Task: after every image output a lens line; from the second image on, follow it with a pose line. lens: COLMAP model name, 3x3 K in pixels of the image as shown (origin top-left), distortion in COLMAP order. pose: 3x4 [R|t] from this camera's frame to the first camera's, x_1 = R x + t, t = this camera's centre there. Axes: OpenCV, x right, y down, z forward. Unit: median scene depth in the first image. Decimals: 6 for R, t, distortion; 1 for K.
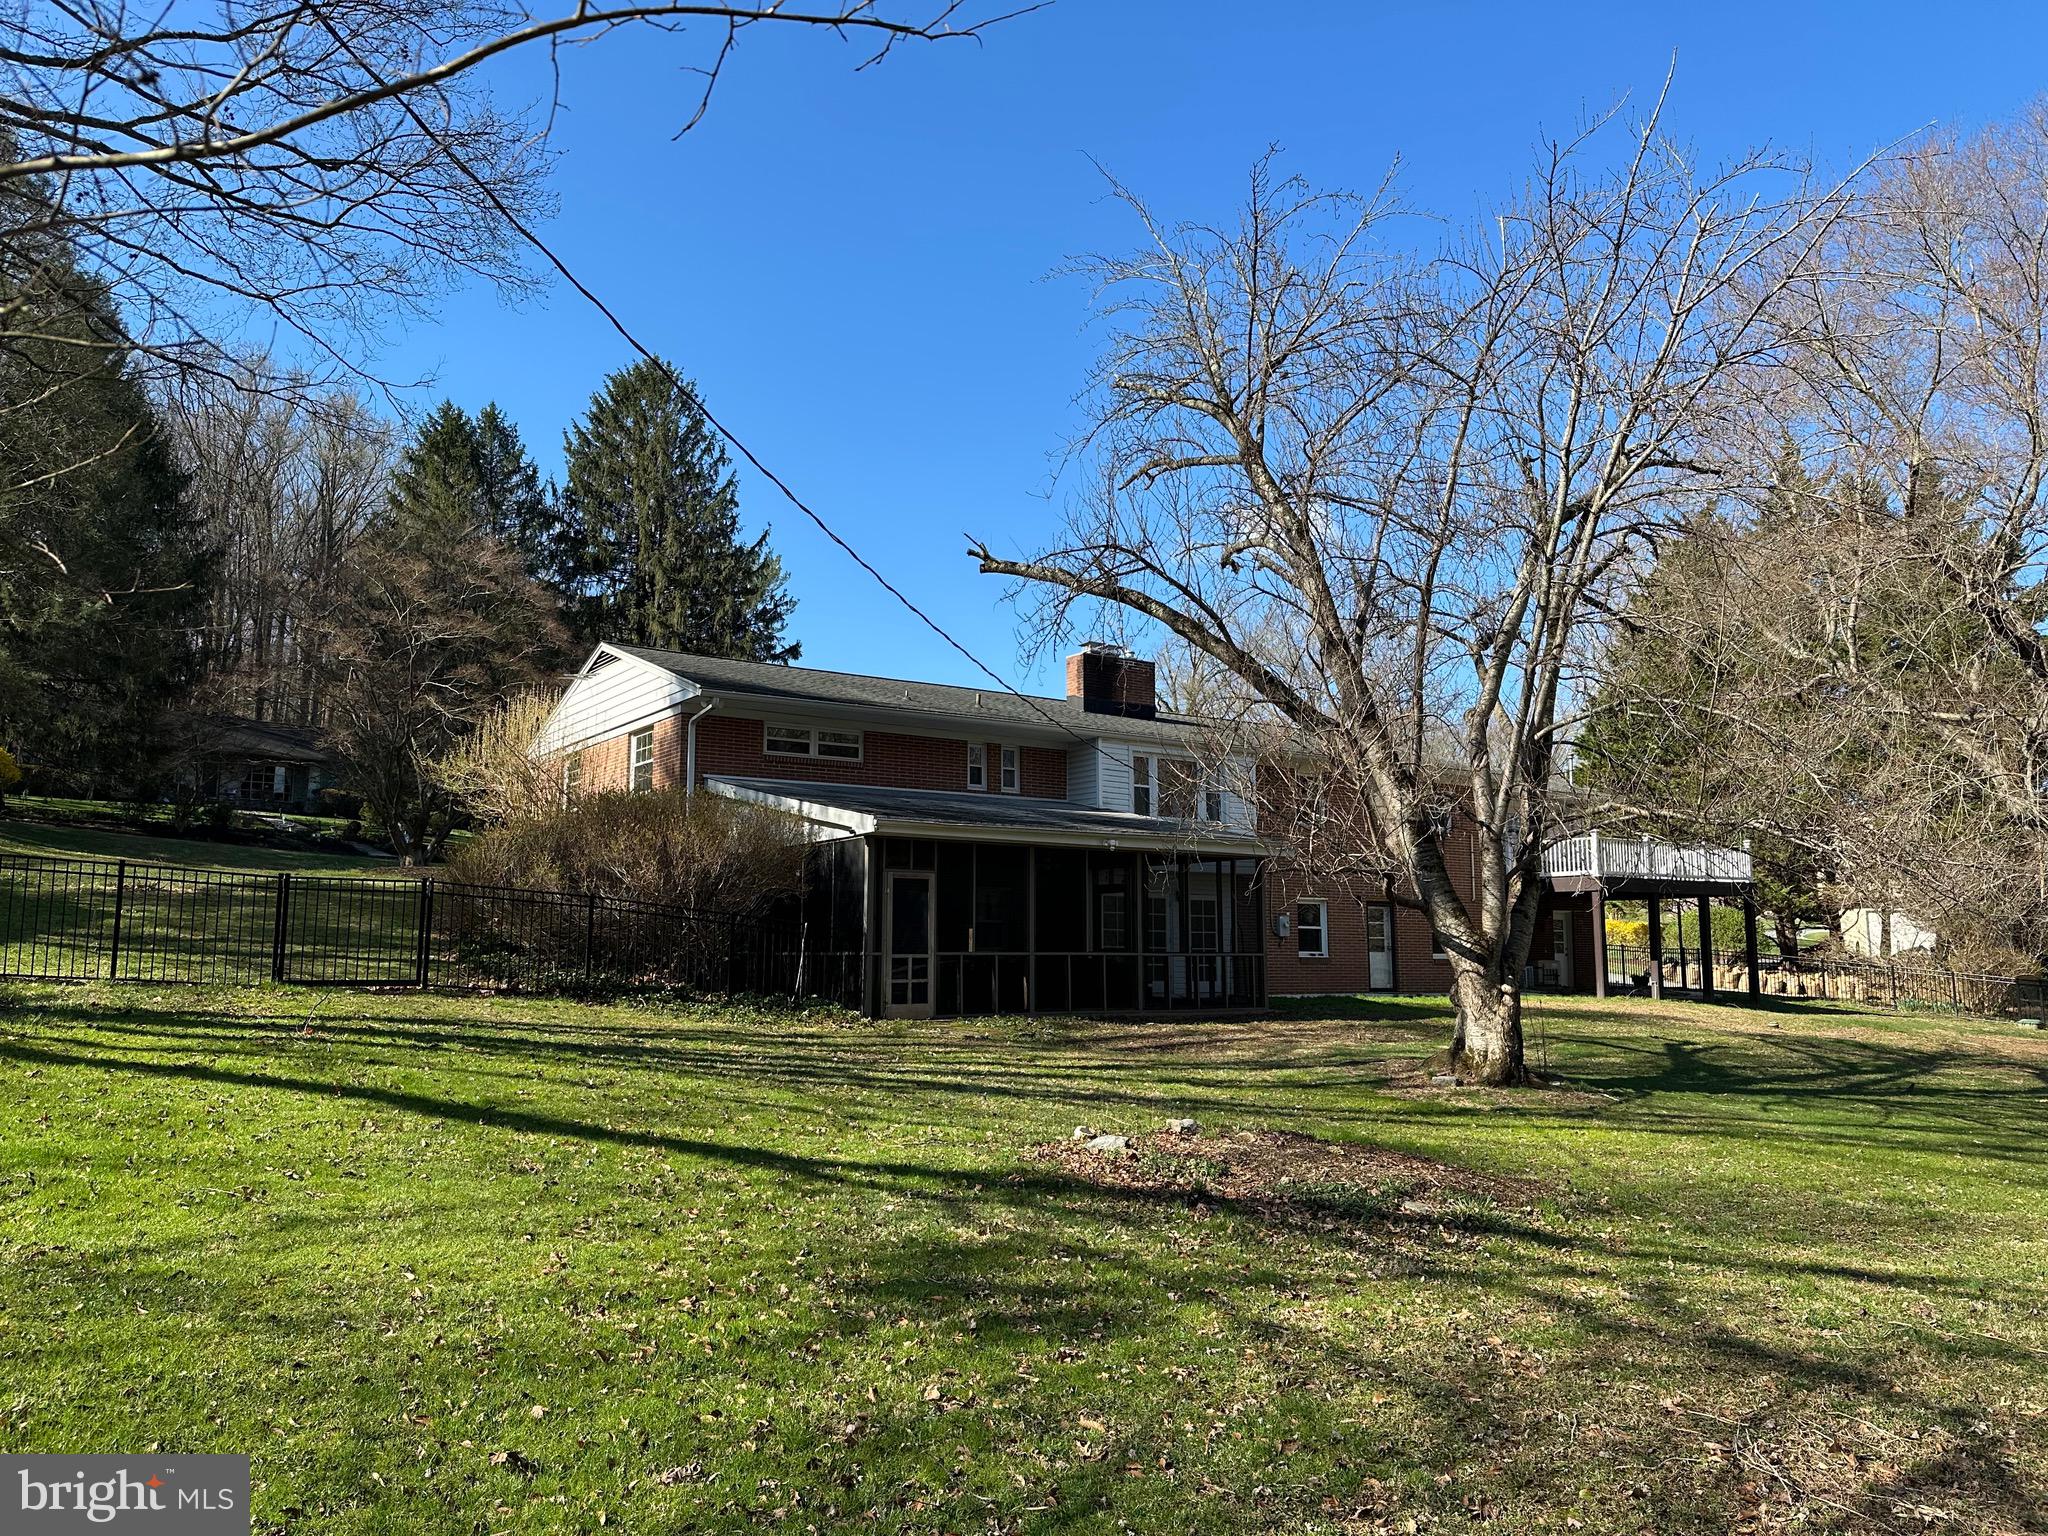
lens RADIAL K [[1400.1, 0, 1012.6], [0, 1400.1, 759.7], [0, 0, 1]] dist [0.149317, -0.261588]
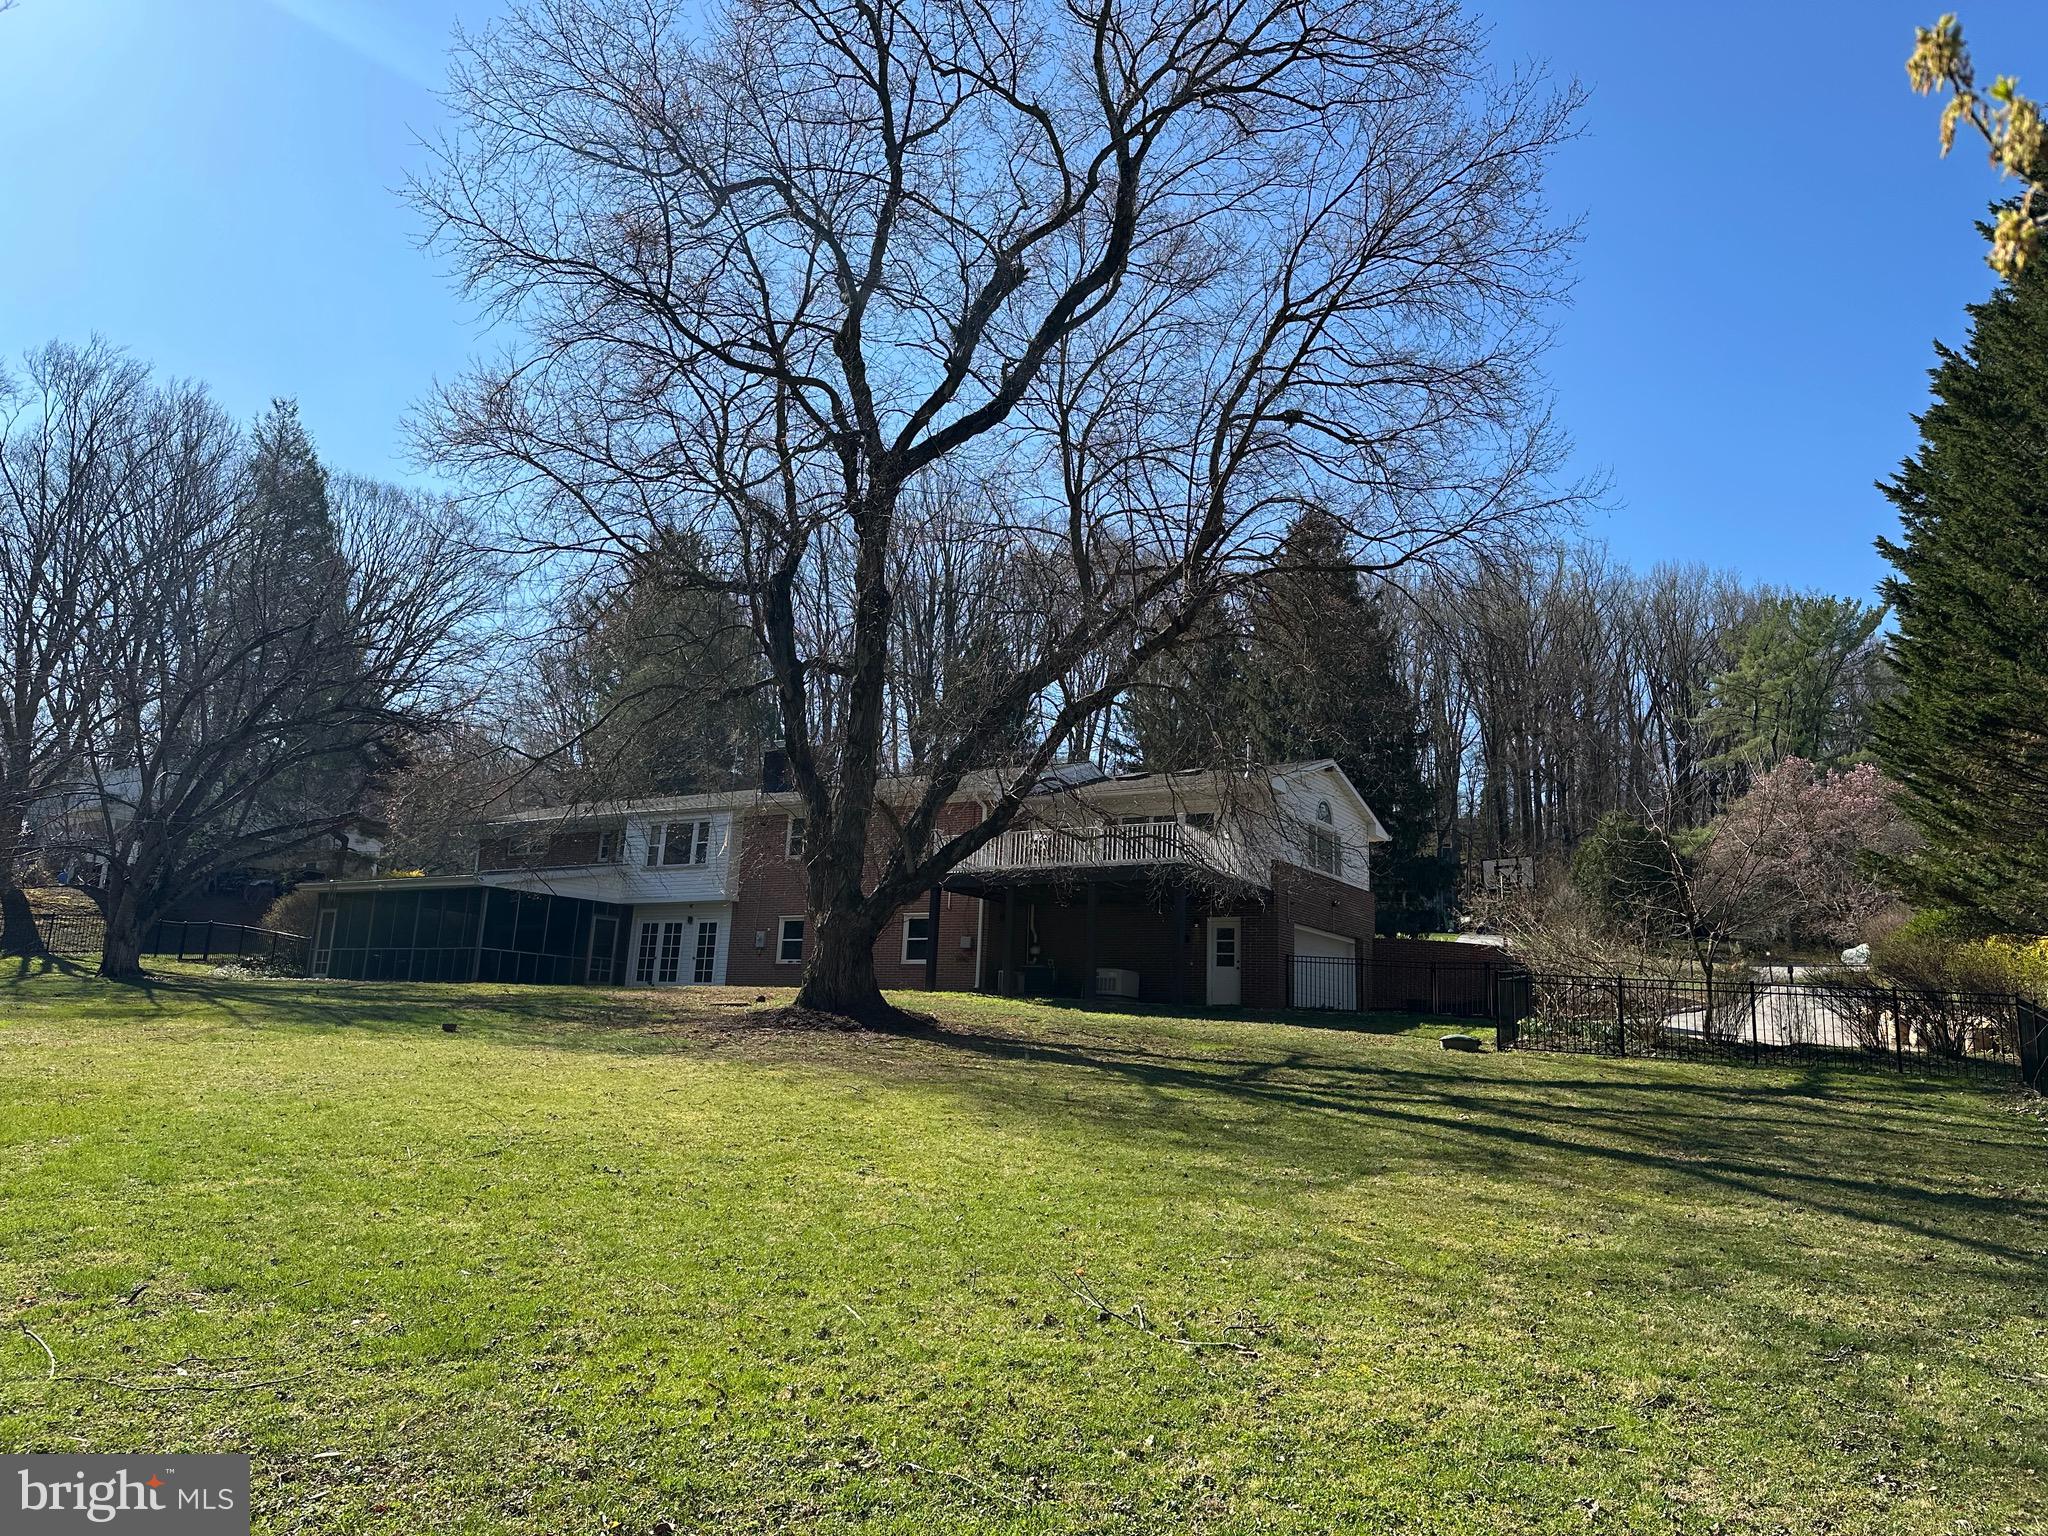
lens RADIAL K [[1429.2, 0, 1011.7], [0, 1429.2, 753.7], [0, 0, 1]] dist [0.113254, -0.149789]
pose [[0.399977, -0.176444, -0.899381, 2.520760], [0.079627, 0.984274, -0.157686, 0.299459], [0.913060, -0.008544, 0.407736, 1.157607]]
